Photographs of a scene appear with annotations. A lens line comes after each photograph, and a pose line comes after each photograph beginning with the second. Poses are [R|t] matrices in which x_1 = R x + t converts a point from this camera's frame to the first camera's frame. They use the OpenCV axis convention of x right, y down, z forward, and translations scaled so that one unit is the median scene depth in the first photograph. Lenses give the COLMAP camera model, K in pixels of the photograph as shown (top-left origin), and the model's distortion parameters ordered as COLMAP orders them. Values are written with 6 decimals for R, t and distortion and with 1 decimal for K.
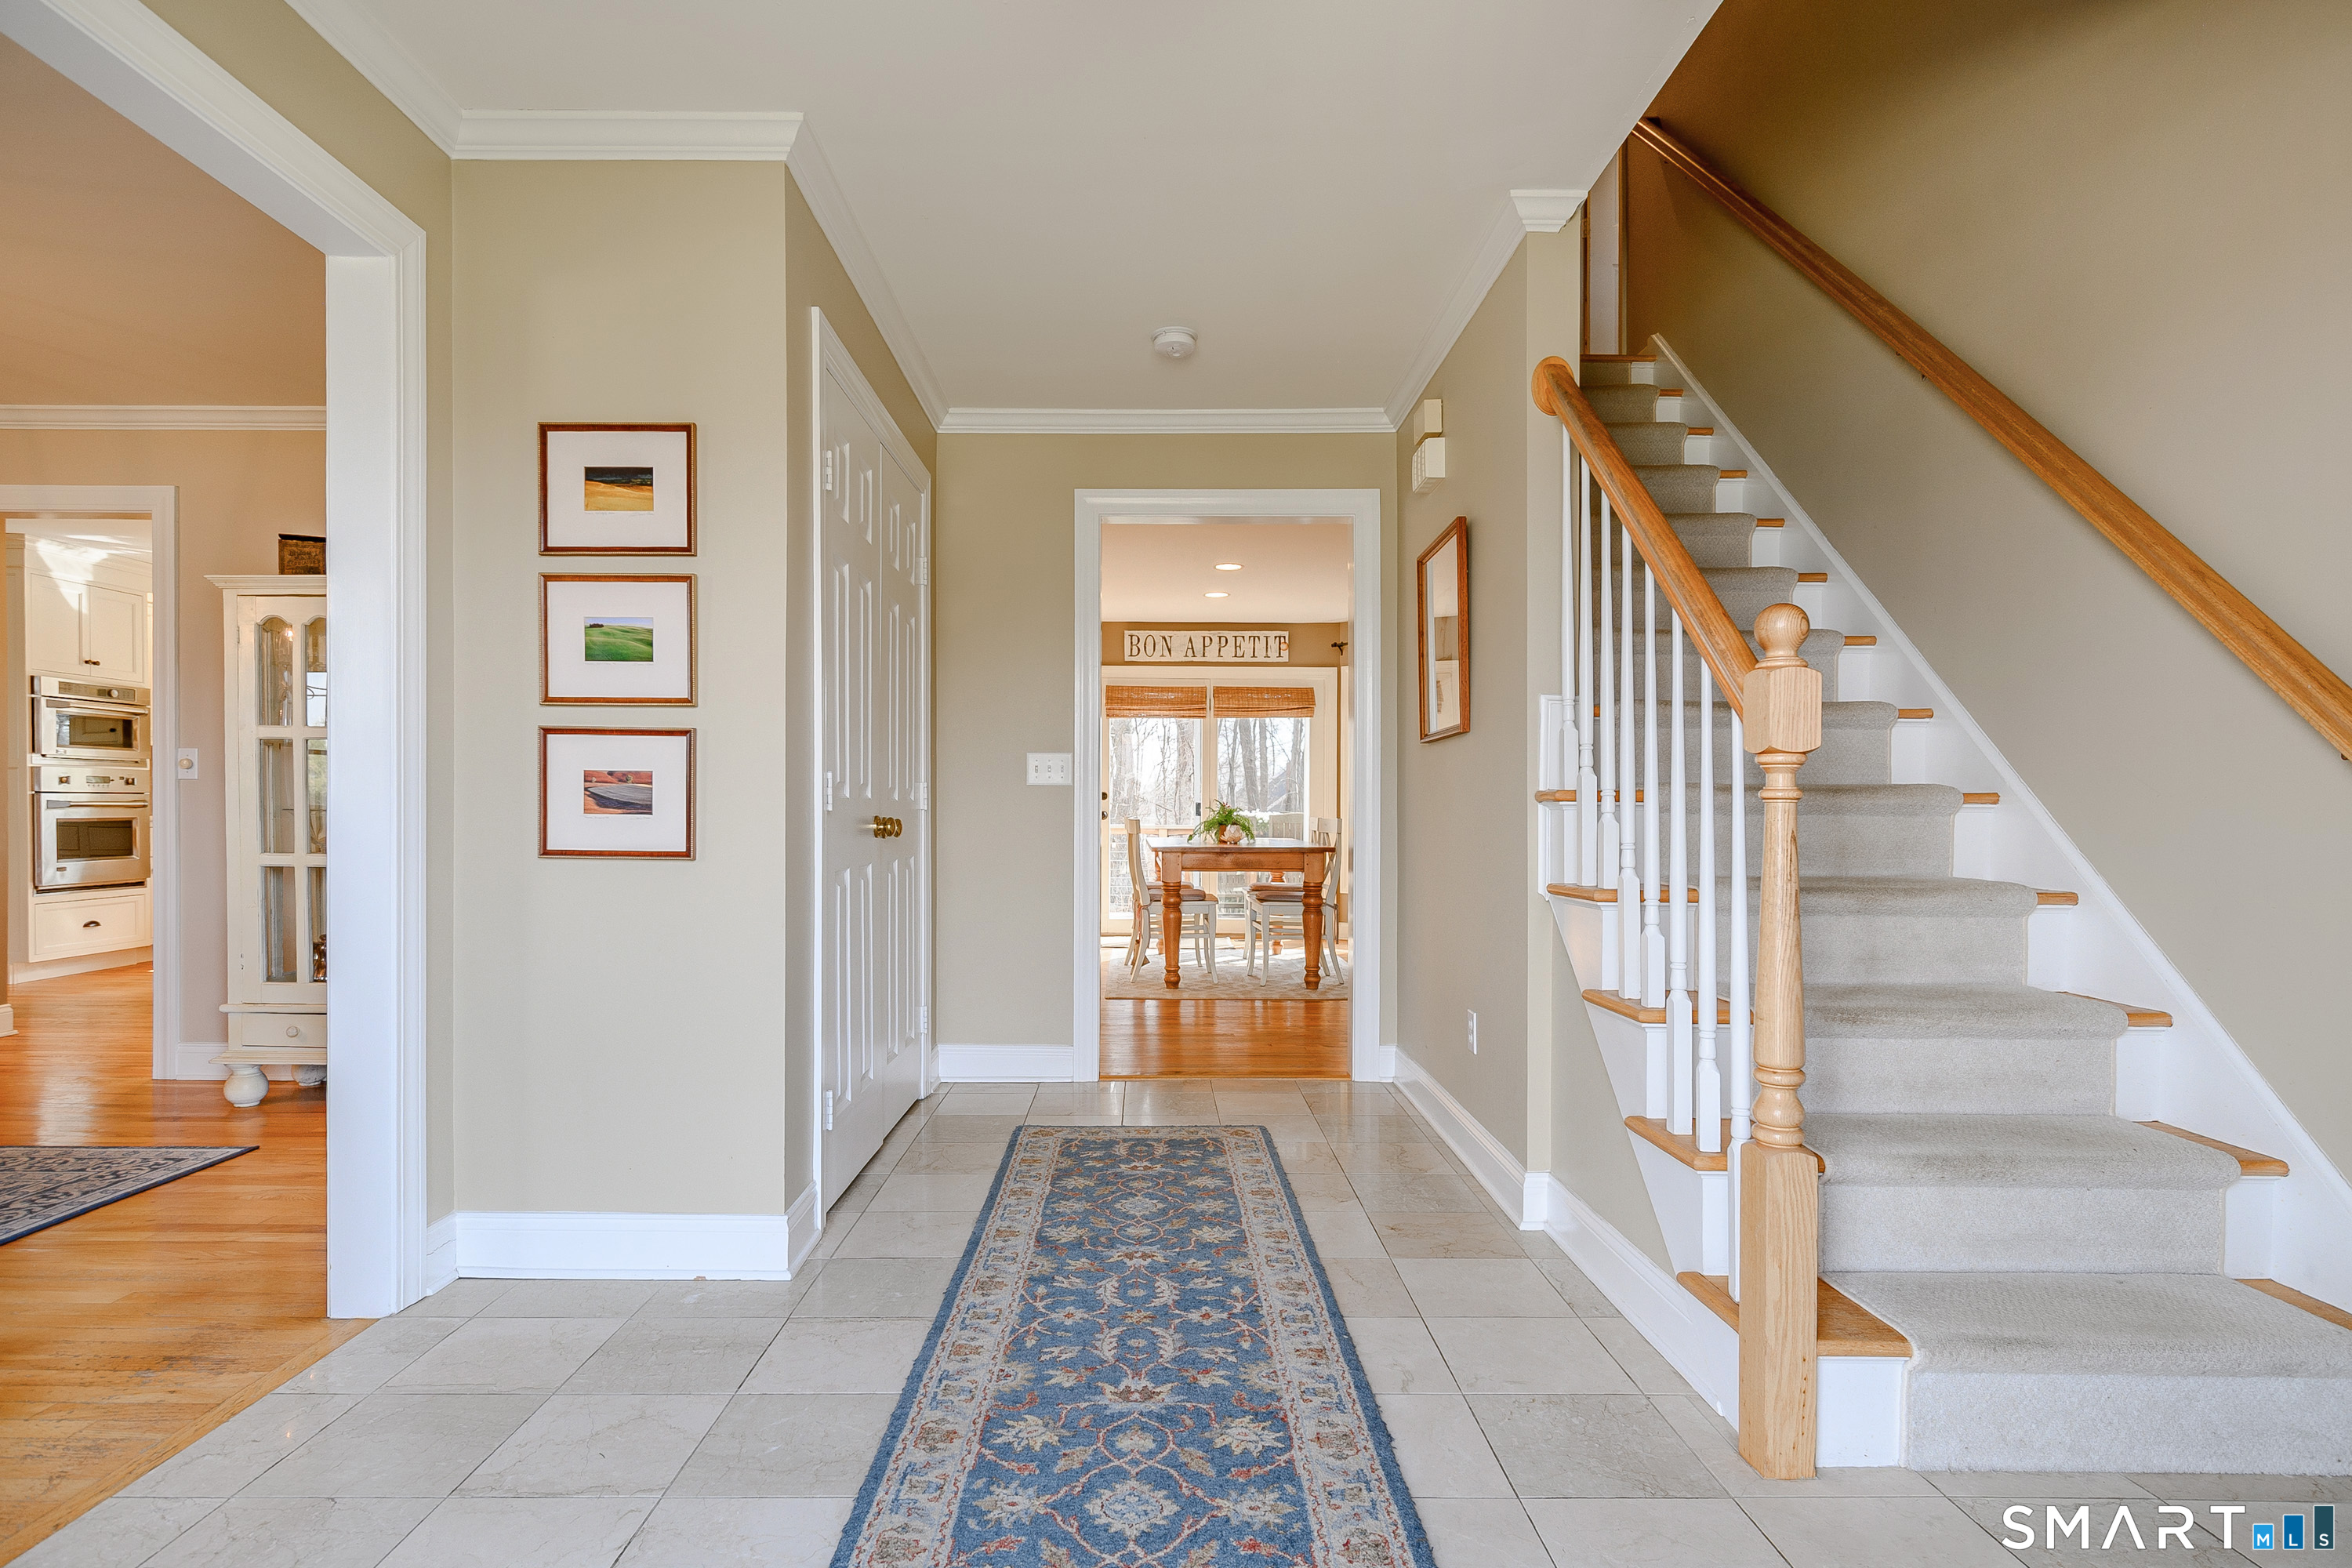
lens RADIAL K [[1195.3, 0, 1149.2], [0, 1195.3, 821.2], [0, 0, 1]] dist [0.003644, 0.001110]
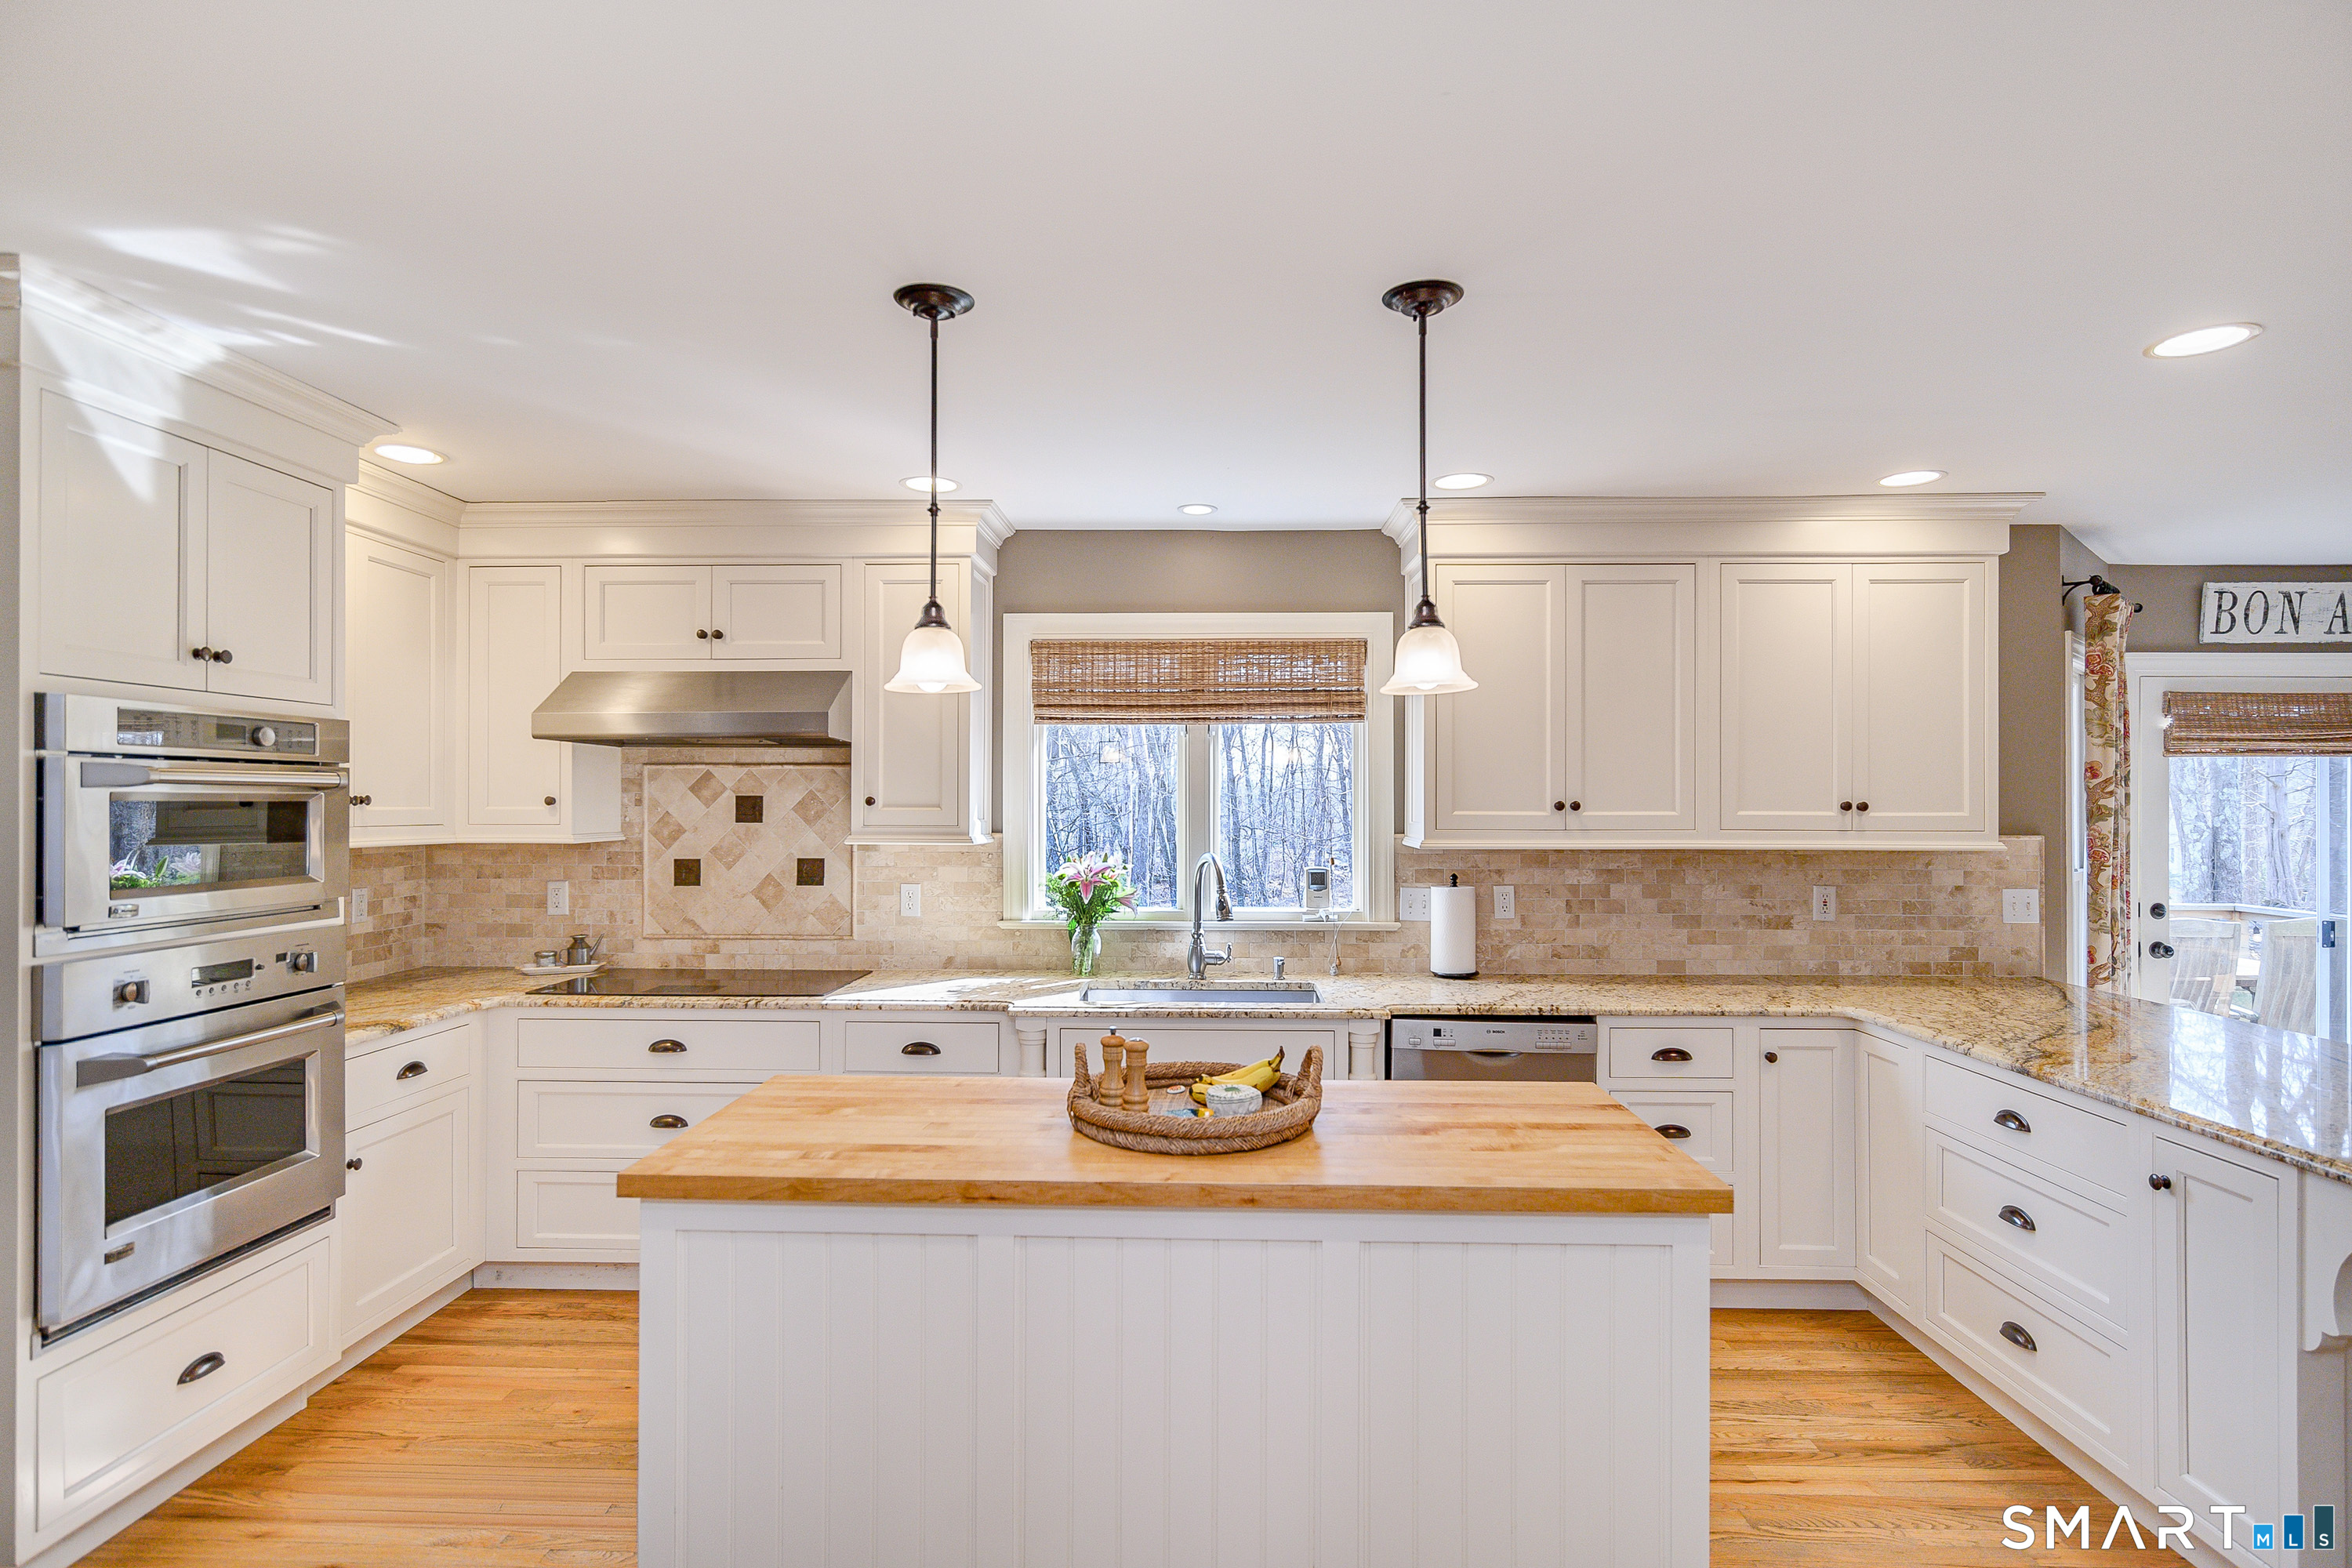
lens RADIAL K [[1195.3, 0, 1190.2], [0, 1195.3, 799.2], [0, 0, 1]] dist [0.003644, 0.001110]
pose [[0.999775, -0.003677, -0.020883, -0.563993], [0.003346, 0.999869, -0.015860, -0.079567], [0.020939, 0.015787, 0.999656, 0.629244]]
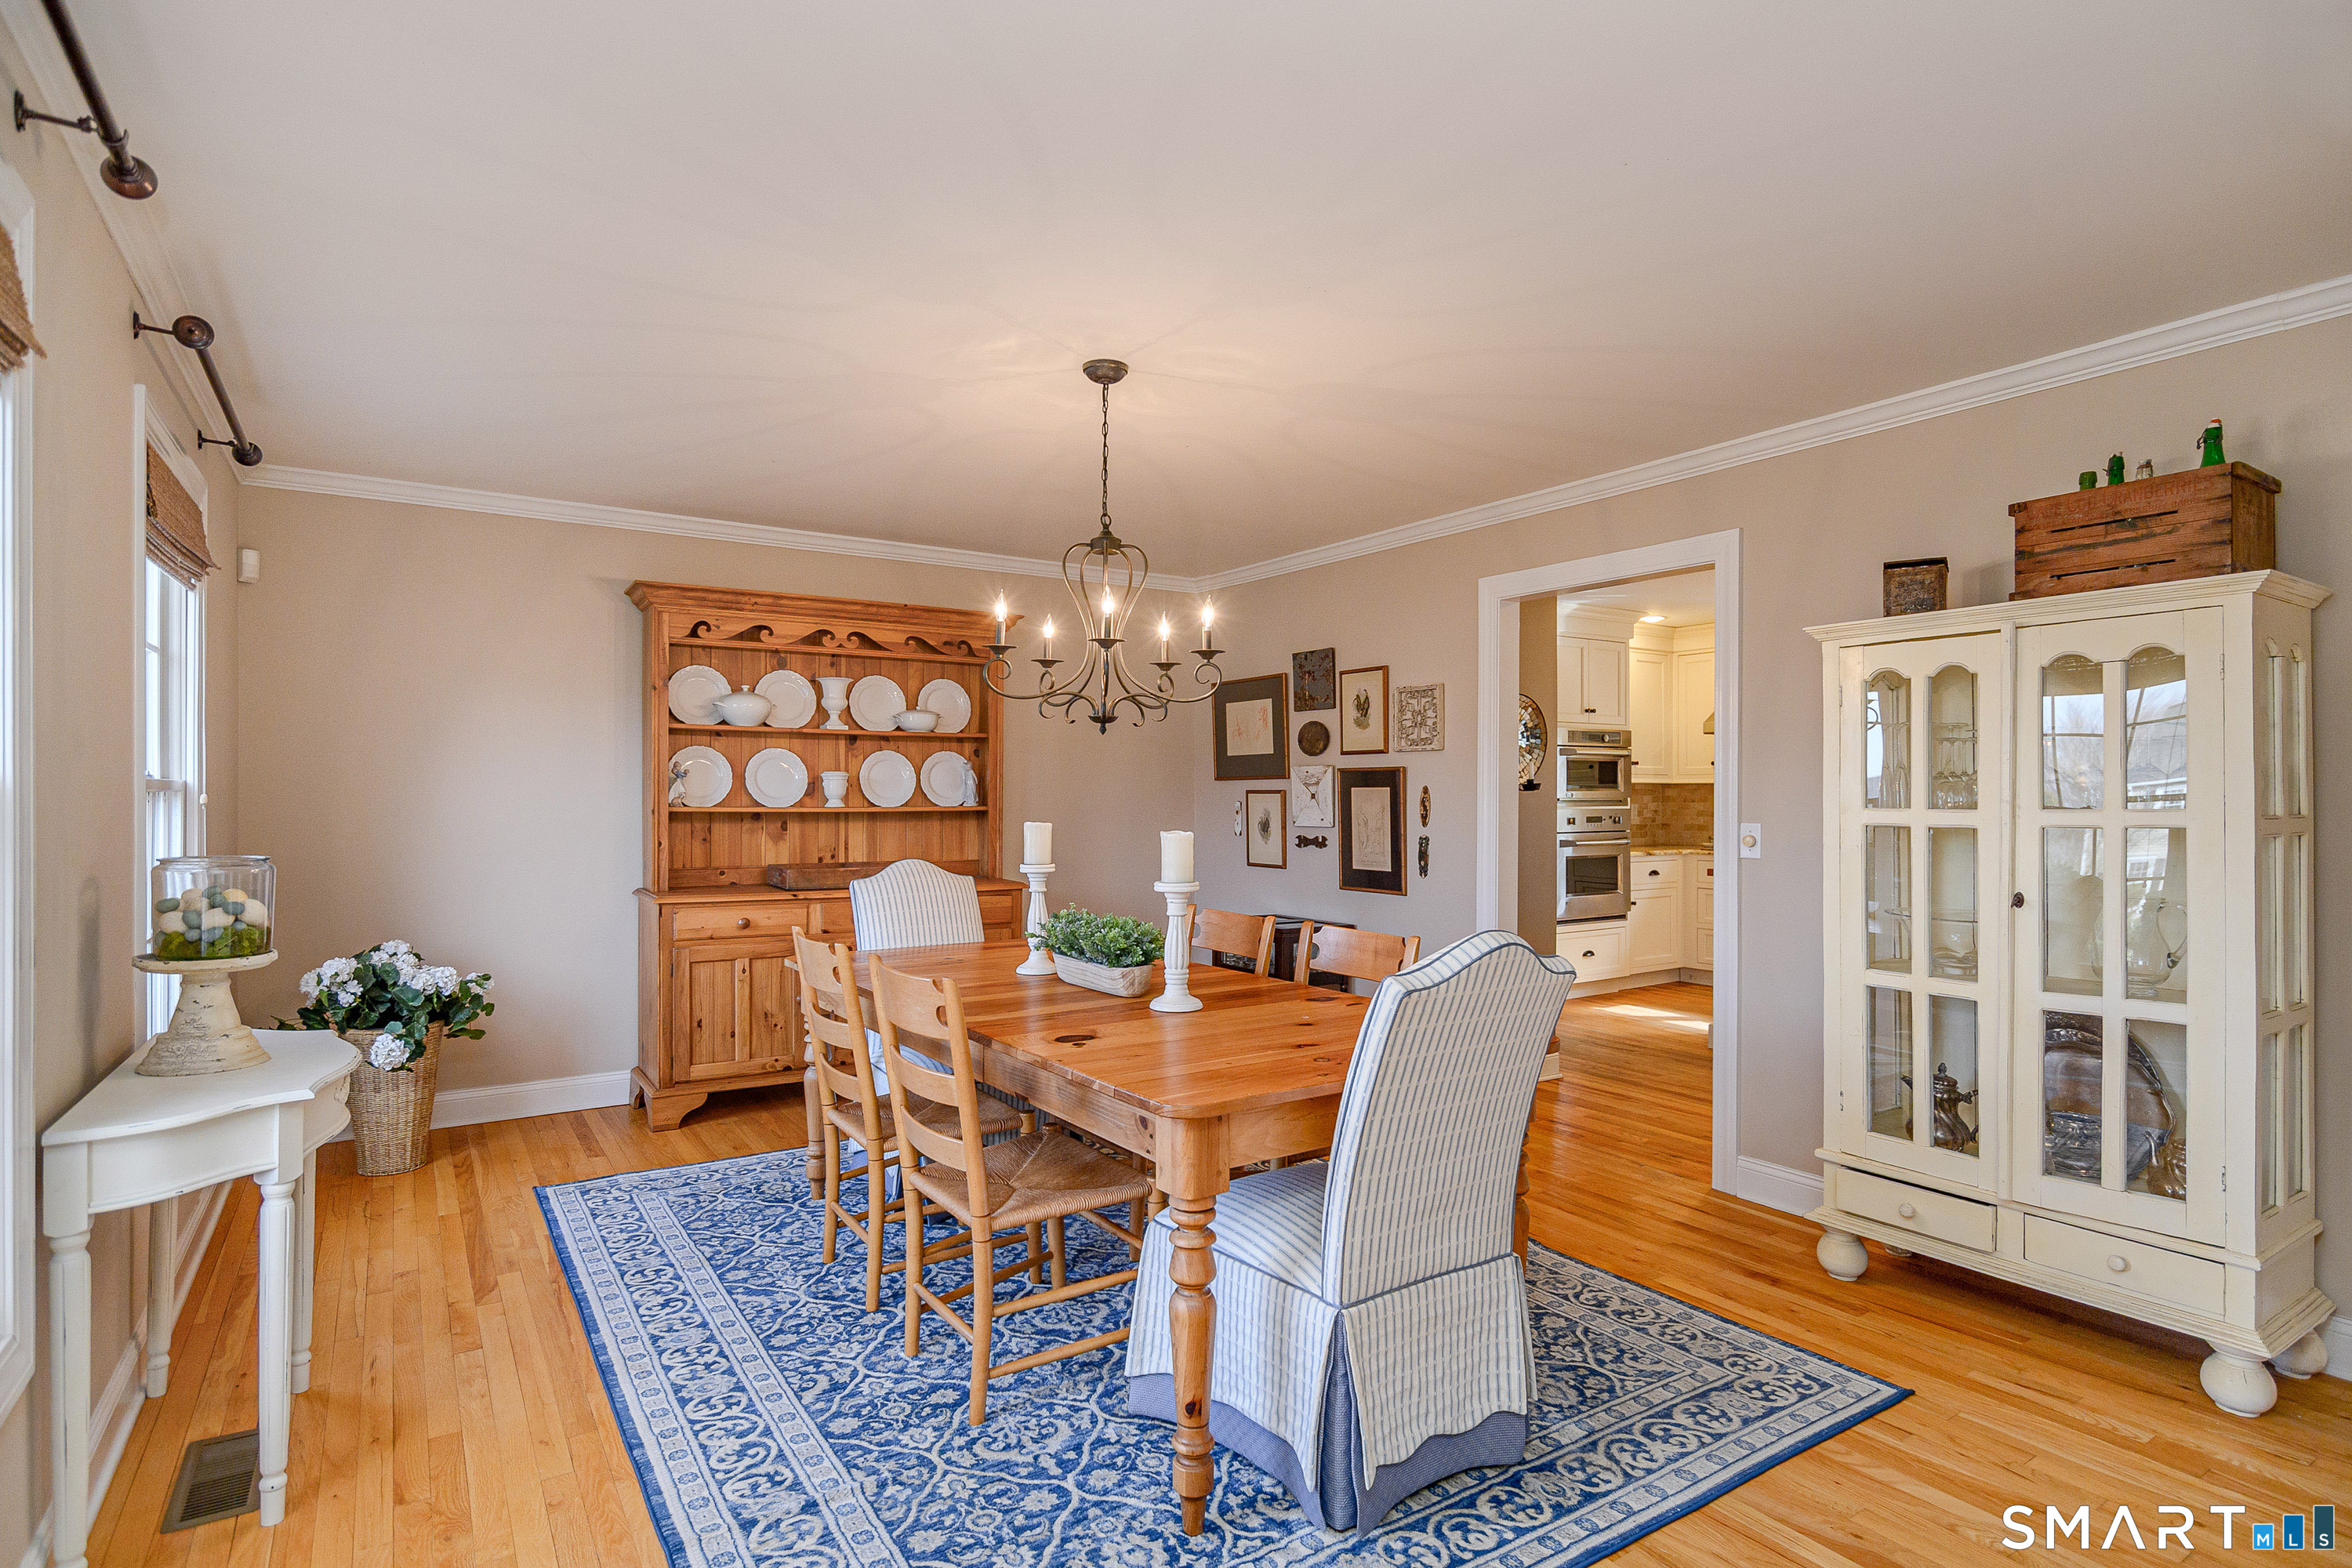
lens RADIAL K [[1195.3, 0, 1187.2], [0, 1195.3, 790.4], [0, 0, 1]] dist [0.003644, 0.001110]
pose [[0.555634, -0.004698, -0.831414, -0.189937], [-0.008290, 0.999903, -0.011190, -0.045058], [0.831386, 0.013110, 0.555541, 0.105910]]
